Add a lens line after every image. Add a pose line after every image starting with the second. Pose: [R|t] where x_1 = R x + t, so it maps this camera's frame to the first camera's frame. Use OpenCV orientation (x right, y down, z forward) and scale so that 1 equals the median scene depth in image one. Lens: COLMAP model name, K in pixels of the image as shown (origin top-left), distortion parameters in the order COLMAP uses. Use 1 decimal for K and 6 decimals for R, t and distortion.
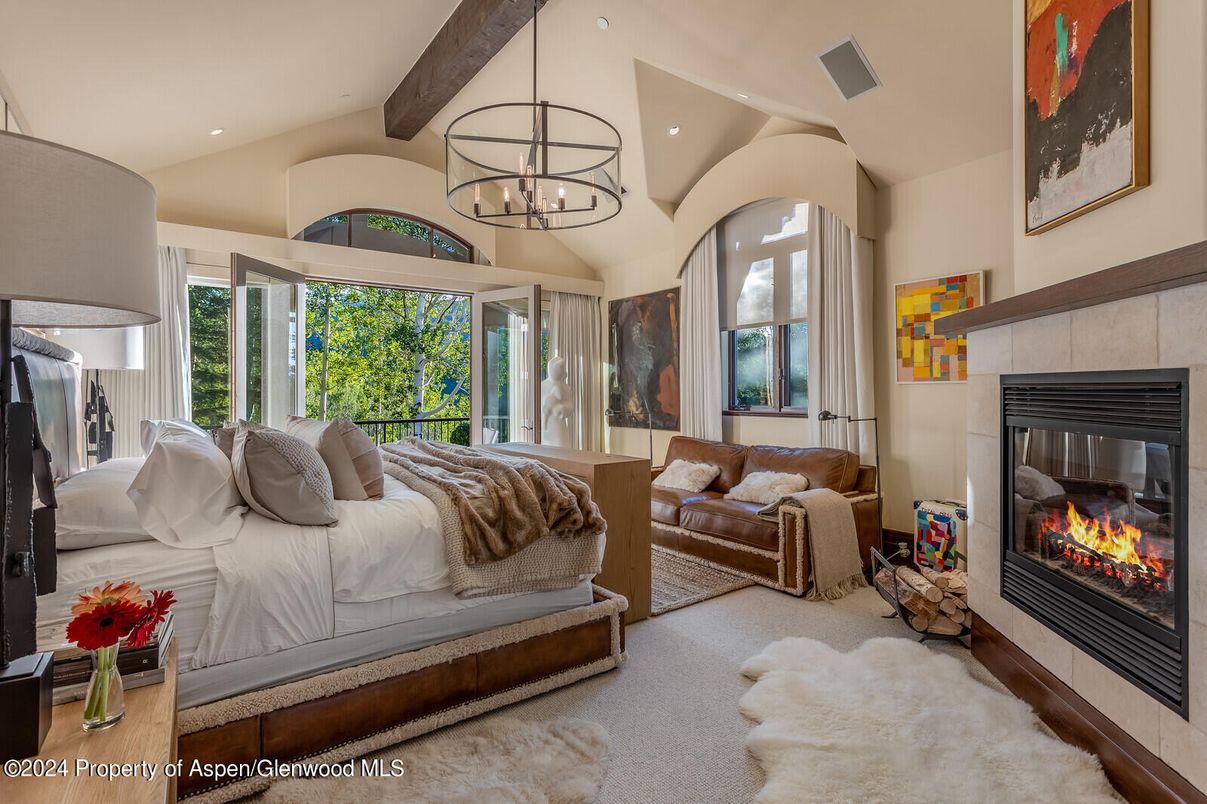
lens RADIAL K [[588.6, 0, 603.9], [0, 588.6, 378.0], [0, 0, 1]] dist [0.003746, -0.000051]
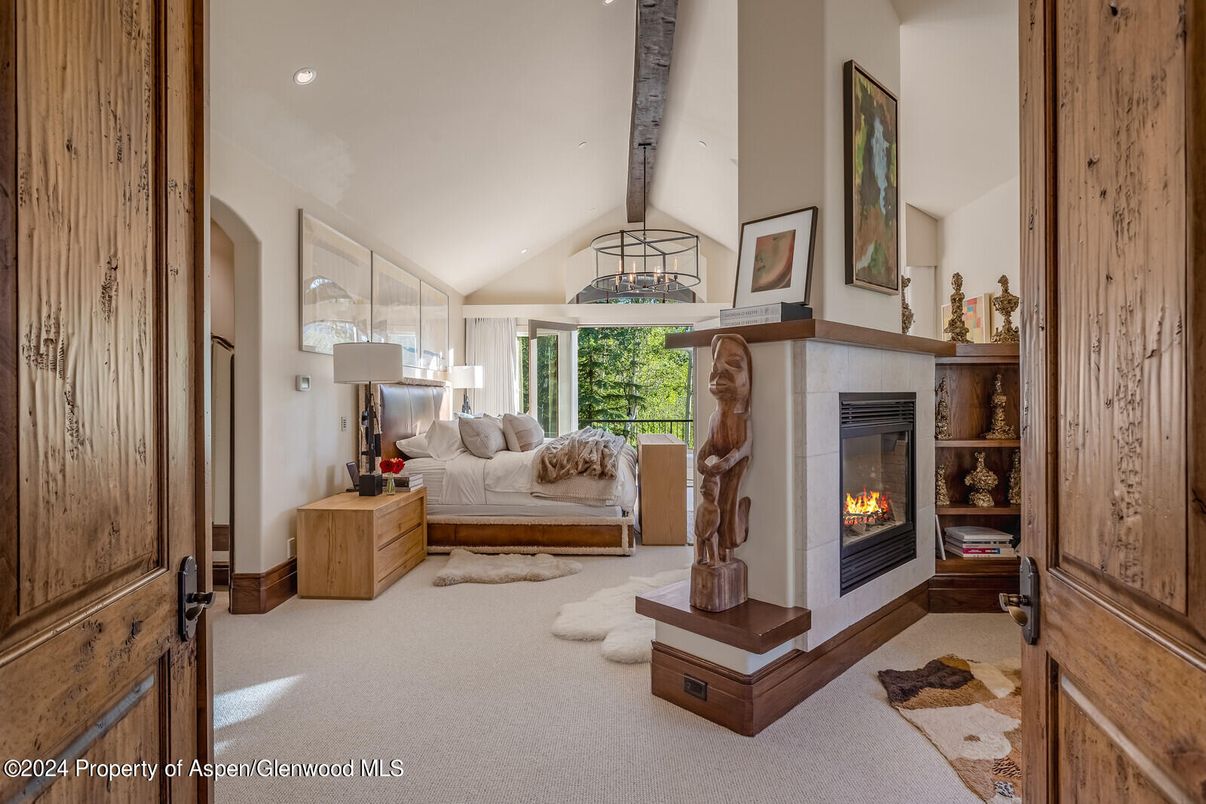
lens RADIAL K [[588.1, 0, 603.4], [0, 588.1, 378.0], [0, 0, 1]] dist [0.003746, -0.000051]
pose [[0.793510, -0.013758, -0.608402, 1.066451], [0.012562, 0.999902, -0.006227, -0.035969], [0.608428, -0.002702, 0.793604, -0.458083]]
